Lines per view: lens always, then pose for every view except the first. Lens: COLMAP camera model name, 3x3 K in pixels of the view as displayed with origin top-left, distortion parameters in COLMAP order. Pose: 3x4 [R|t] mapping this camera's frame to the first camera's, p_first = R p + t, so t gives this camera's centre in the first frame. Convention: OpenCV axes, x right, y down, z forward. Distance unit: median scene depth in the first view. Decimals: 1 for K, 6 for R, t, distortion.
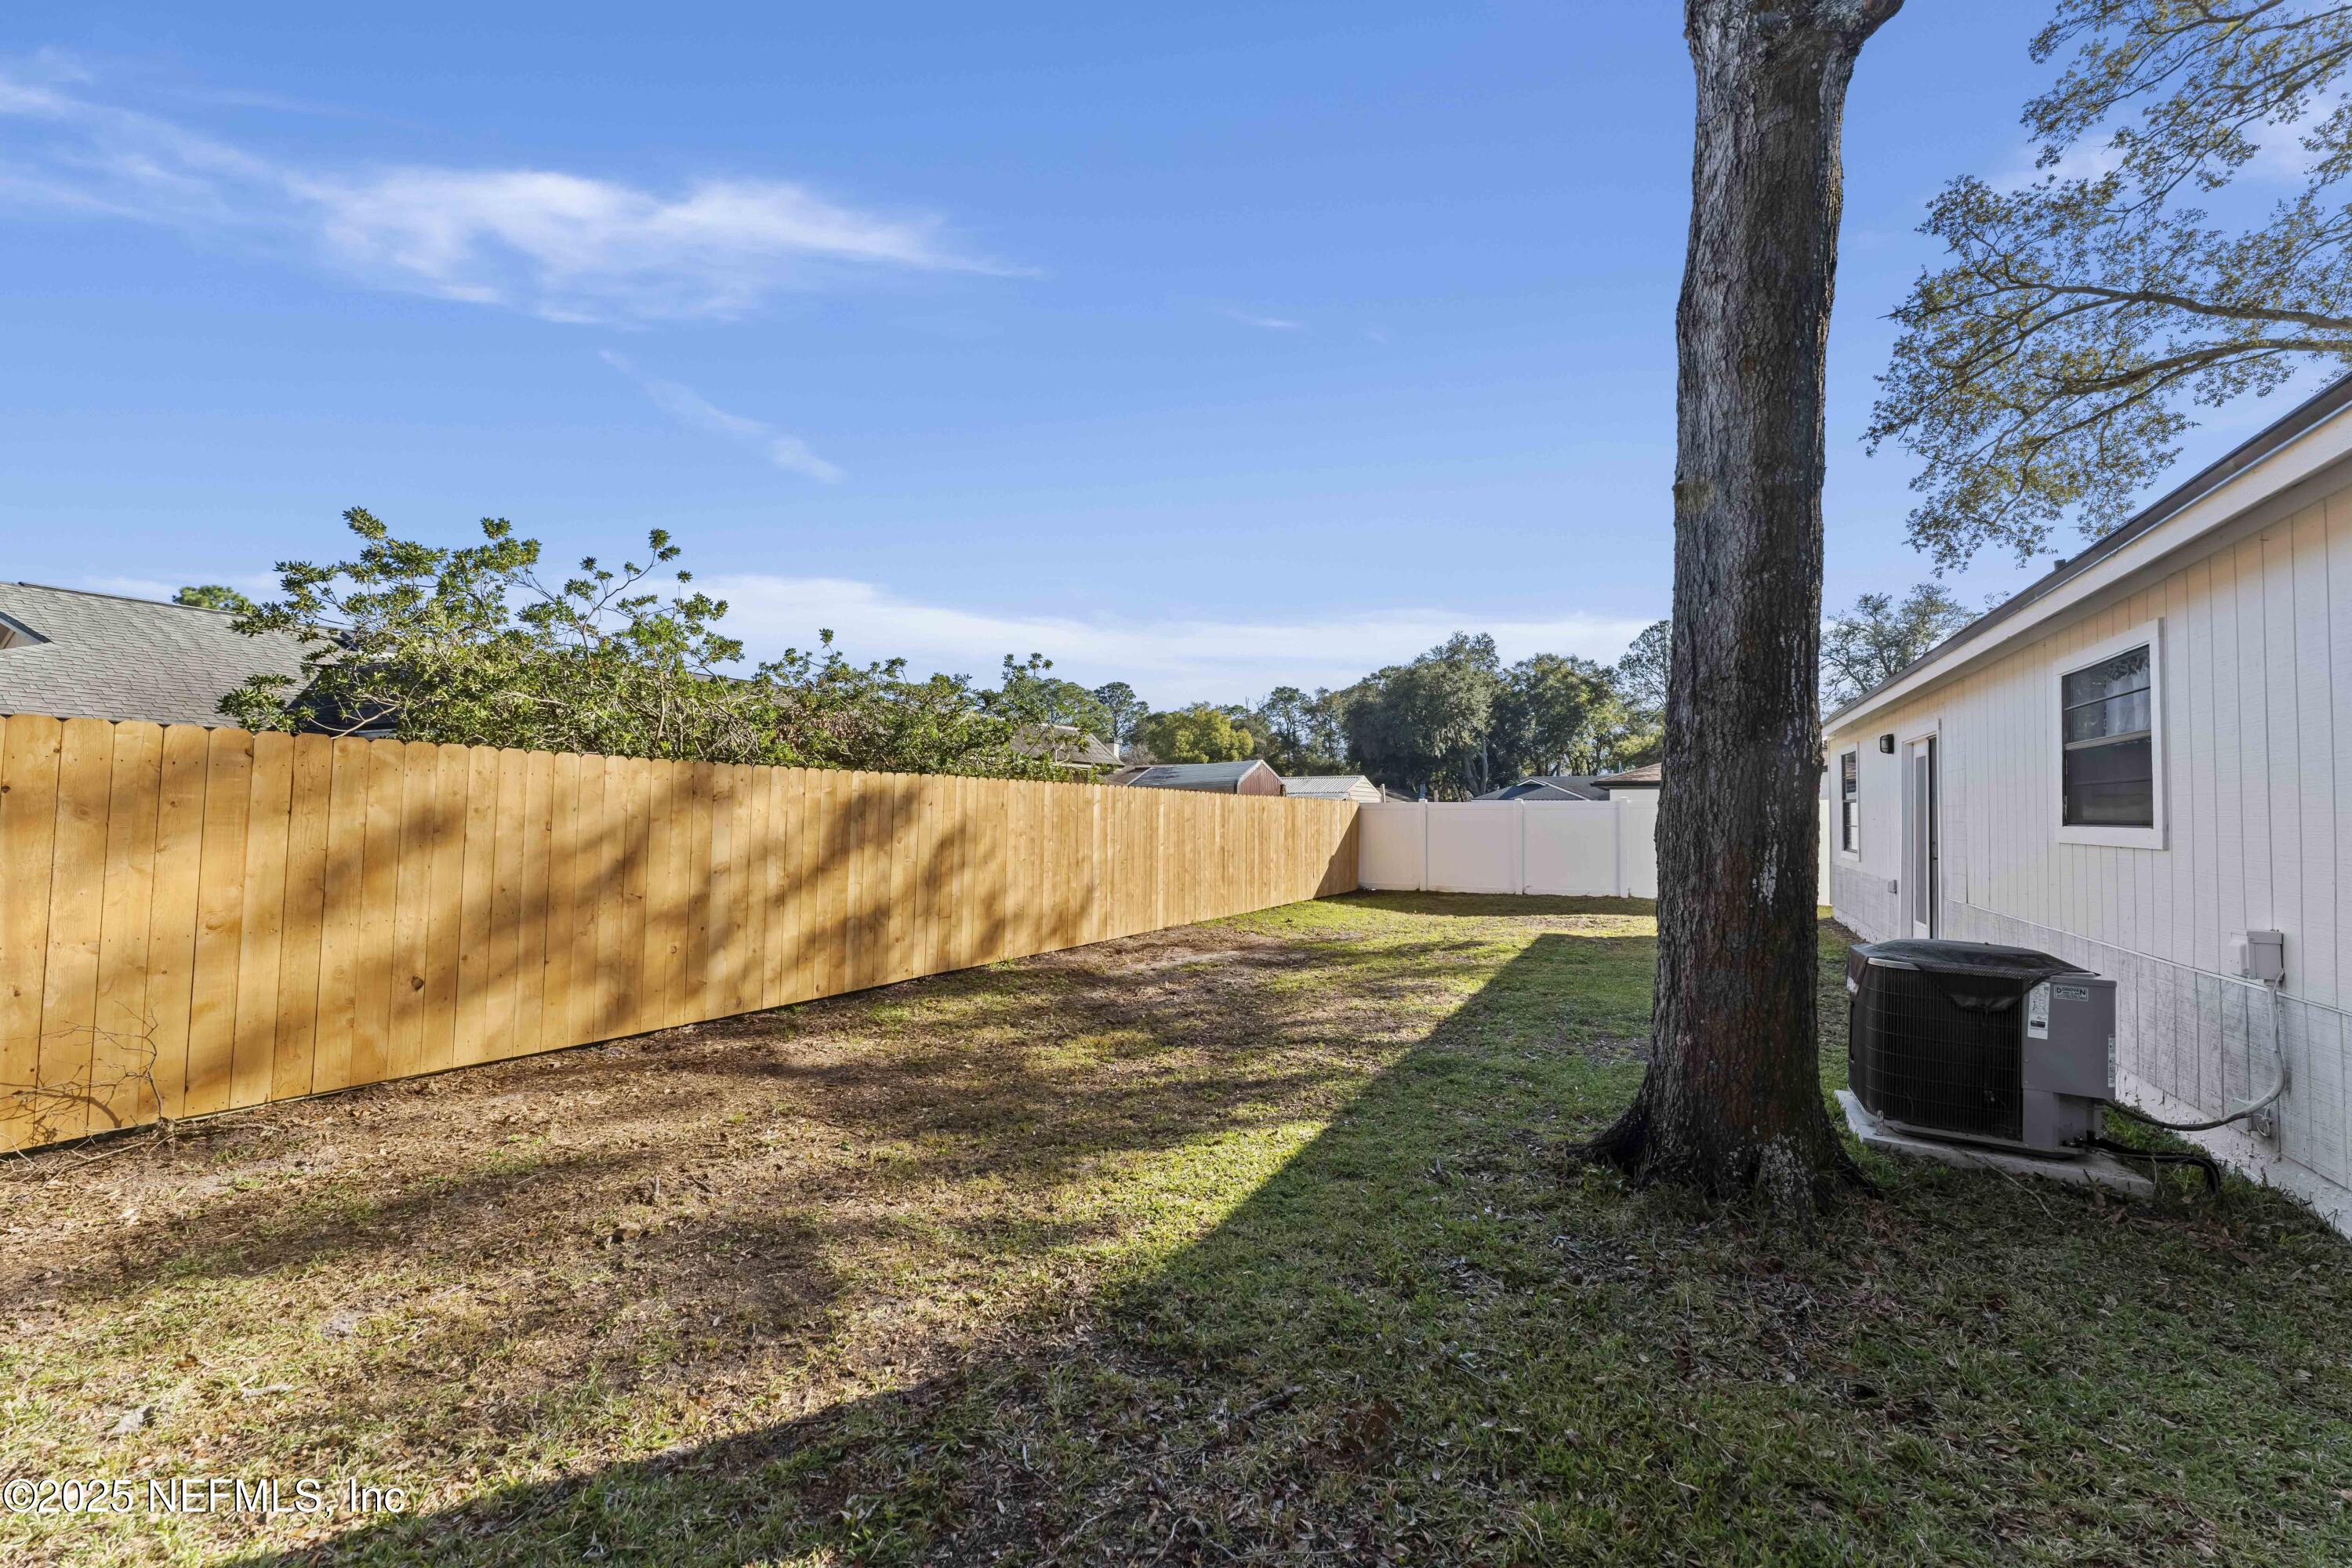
lens RADIAL K [[934.0, 0, 1174.1], [0, 934.0, 776.4], [0, 0, 1]] dist [-0.000163, 0.000330]
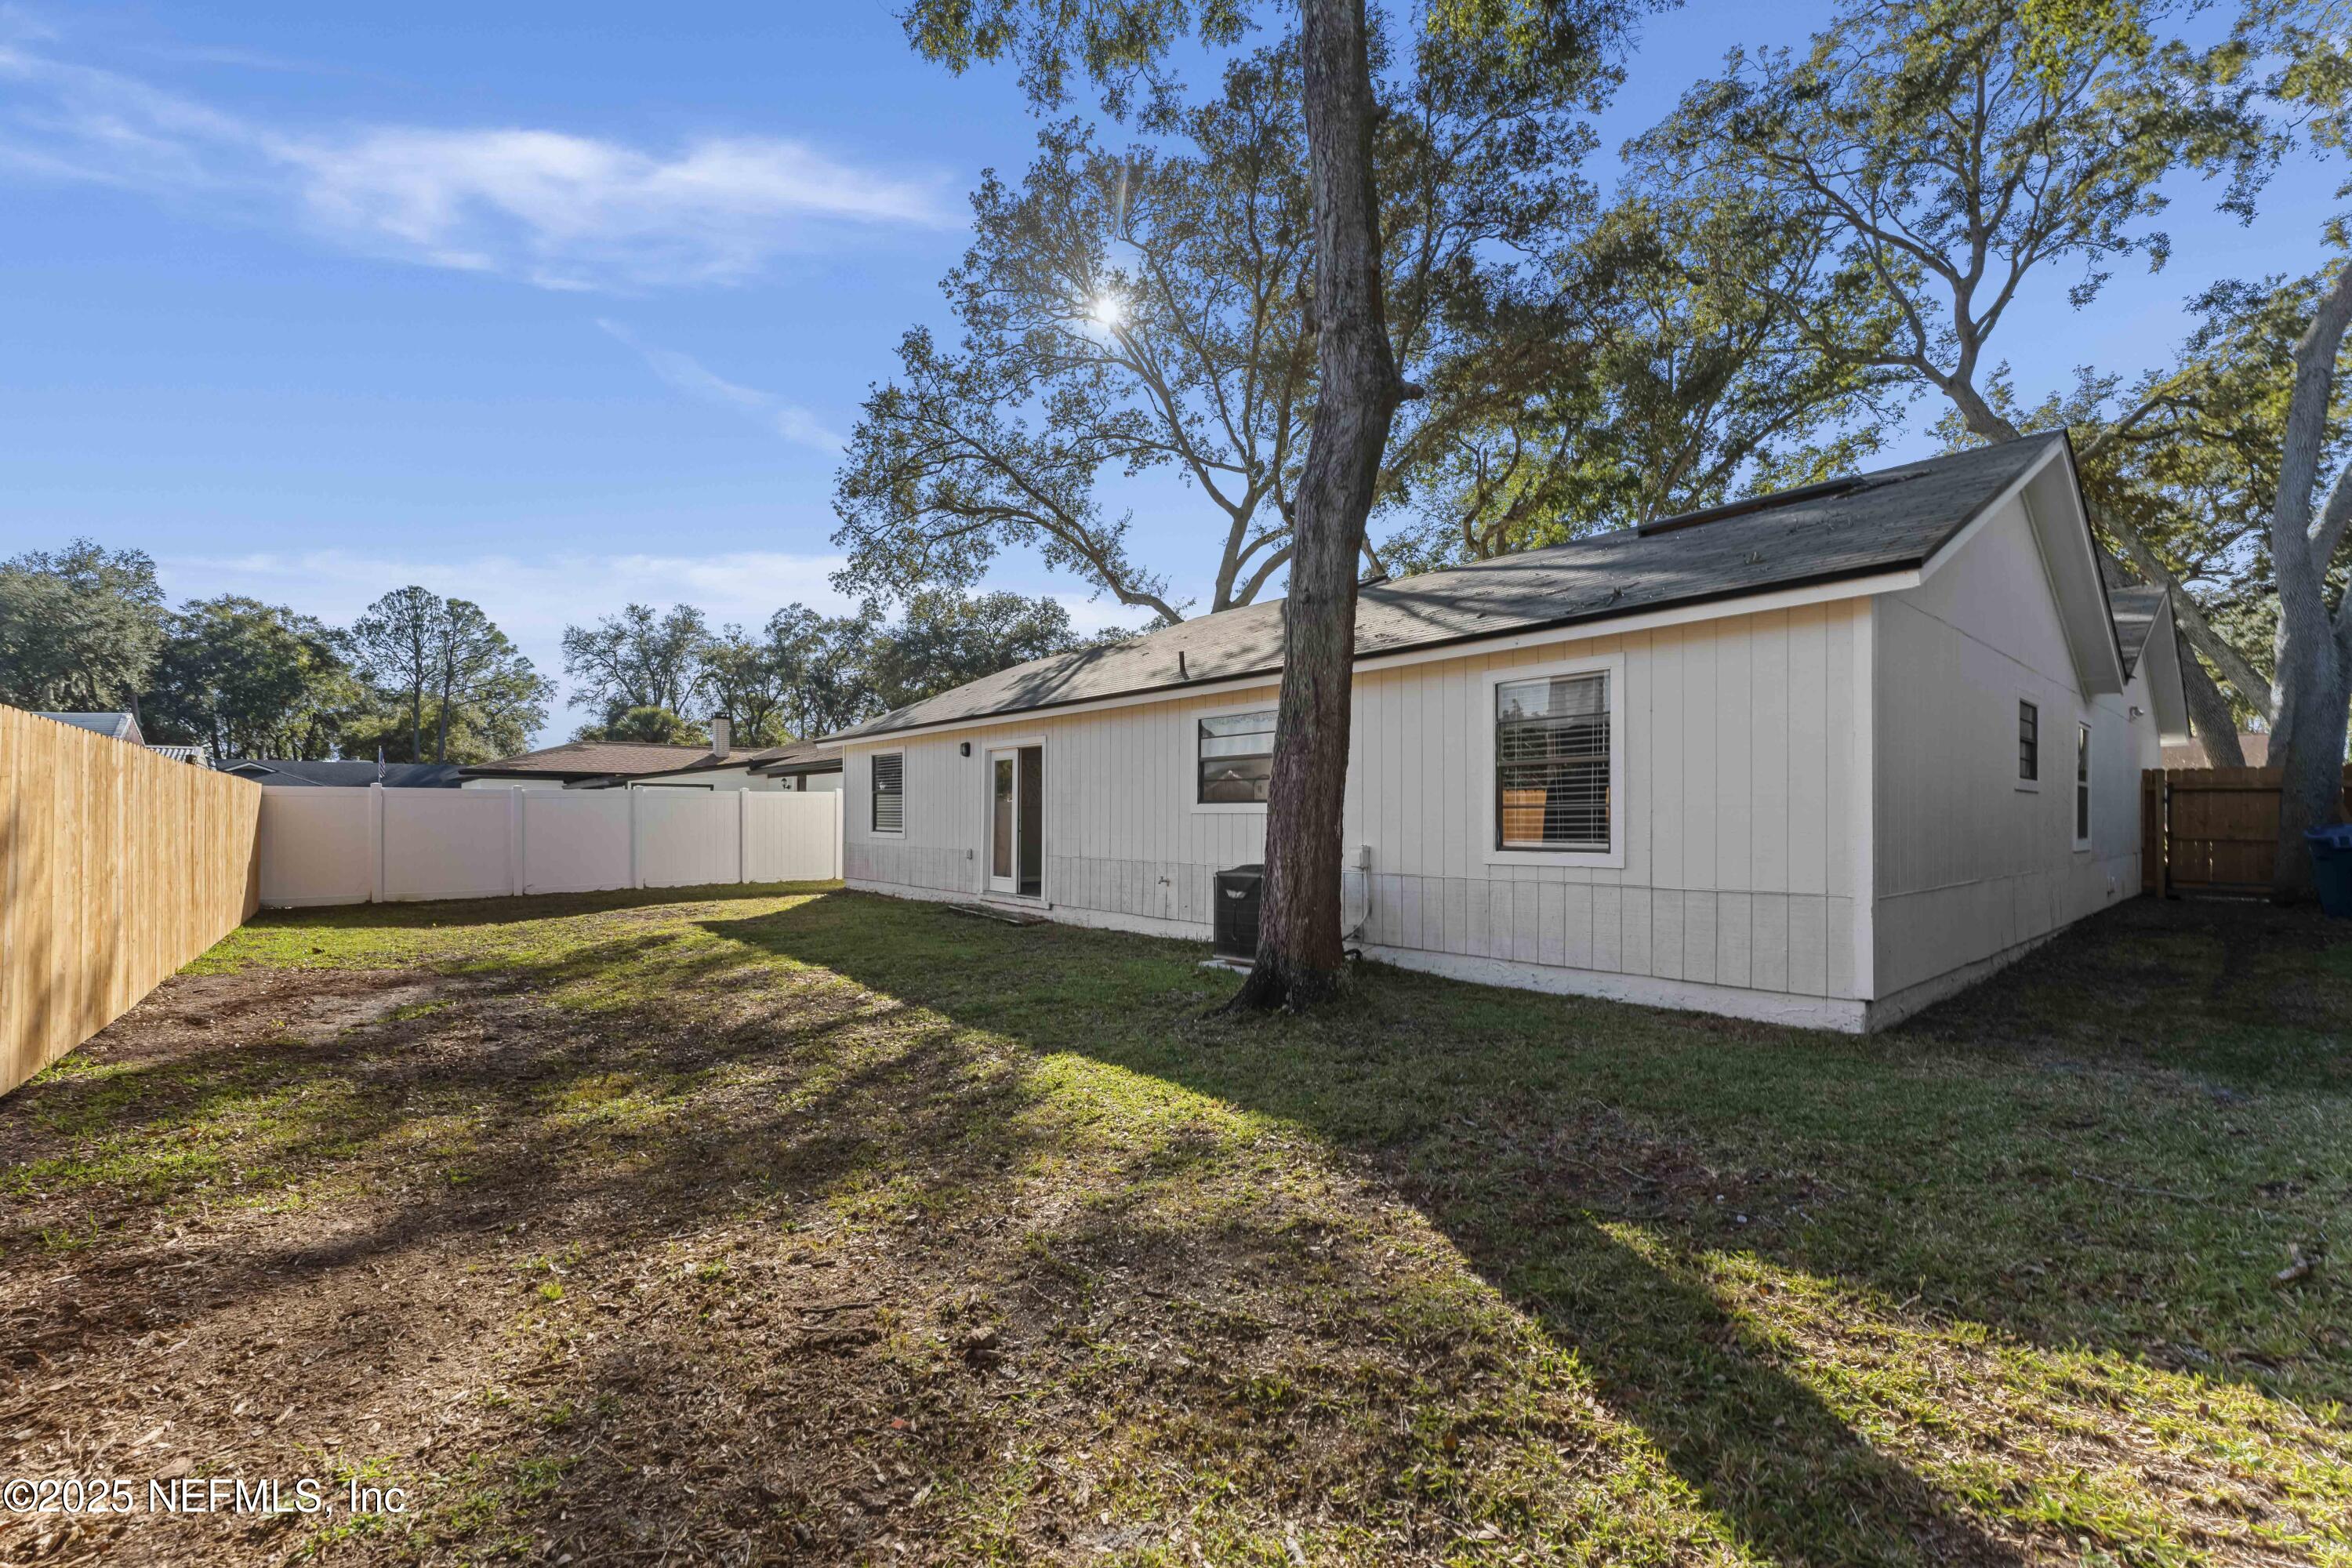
lens RADIAL K [[946.4, 0, 1168.0], [0, 946.4, 804.2], [0, 0, 1]] dist [0.002707, 0.000265]
pose [[0.381717, 0.003427, 0.924273, -0.273129], [-0.034936, 0.999332, 0.010723, 0.013644], [-0.923619, -0.036384, 0.381581, 0.135749]]
